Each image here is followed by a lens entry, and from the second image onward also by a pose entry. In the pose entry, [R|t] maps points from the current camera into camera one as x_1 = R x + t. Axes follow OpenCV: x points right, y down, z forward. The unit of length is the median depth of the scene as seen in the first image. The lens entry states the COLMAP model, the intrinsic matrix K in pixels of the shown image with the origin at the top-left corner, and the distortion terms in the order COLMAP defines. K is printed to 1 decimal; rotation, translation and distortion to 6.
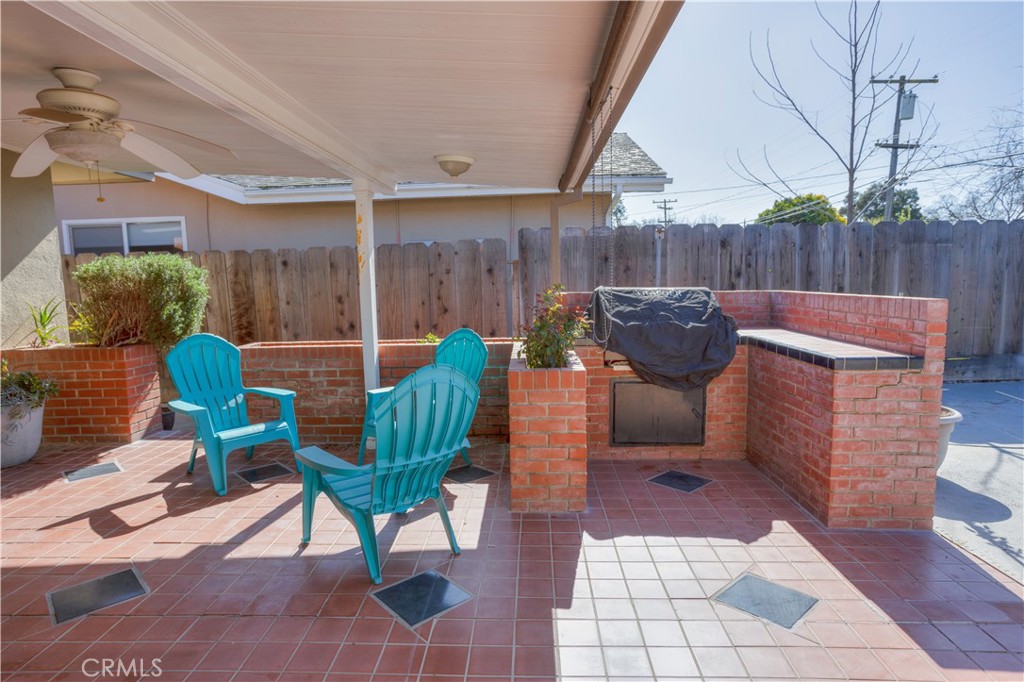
lens RADIAL K [[583.3, 0, 512.0], [0, 583.3, 341.0], [0, 0, 1]] dist [-0.035303, 0.001329]
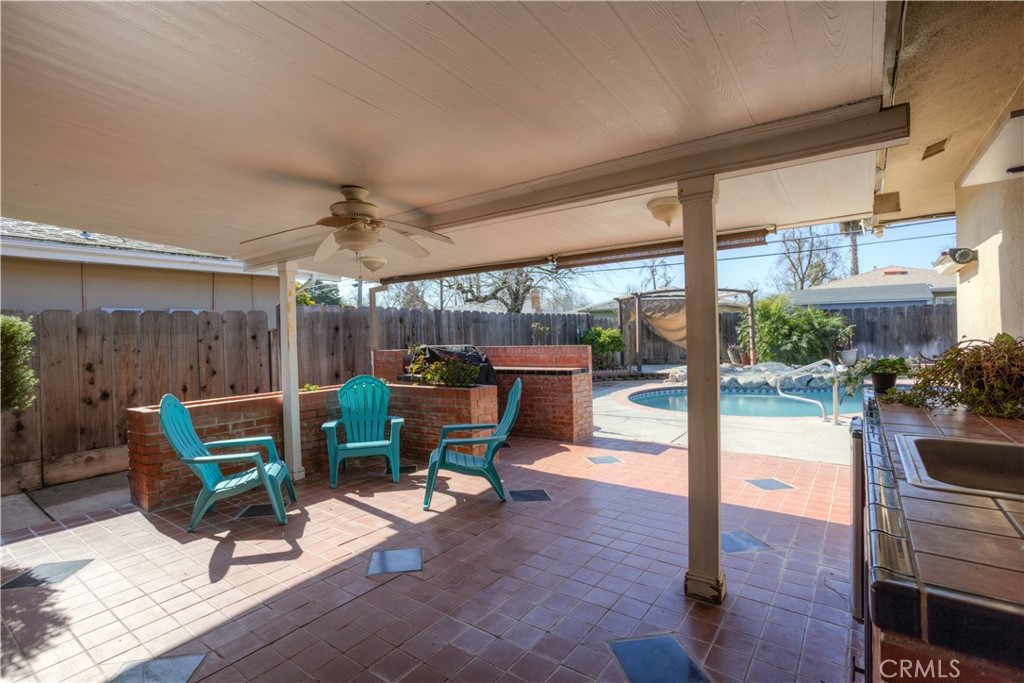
lens RADIAL K [[492.7, 0, 507.8], [0, 492.7, 338.3], [0, 0, 1]] dist [-0.000317, 0.000409]
pose [[0.568050, 0.001909, 0.822992, -0.571616], [0.104259, 0.991774, -0.074263, 0.009869], [-0.816364, 0.127989, 0.563178, 0.015604]]
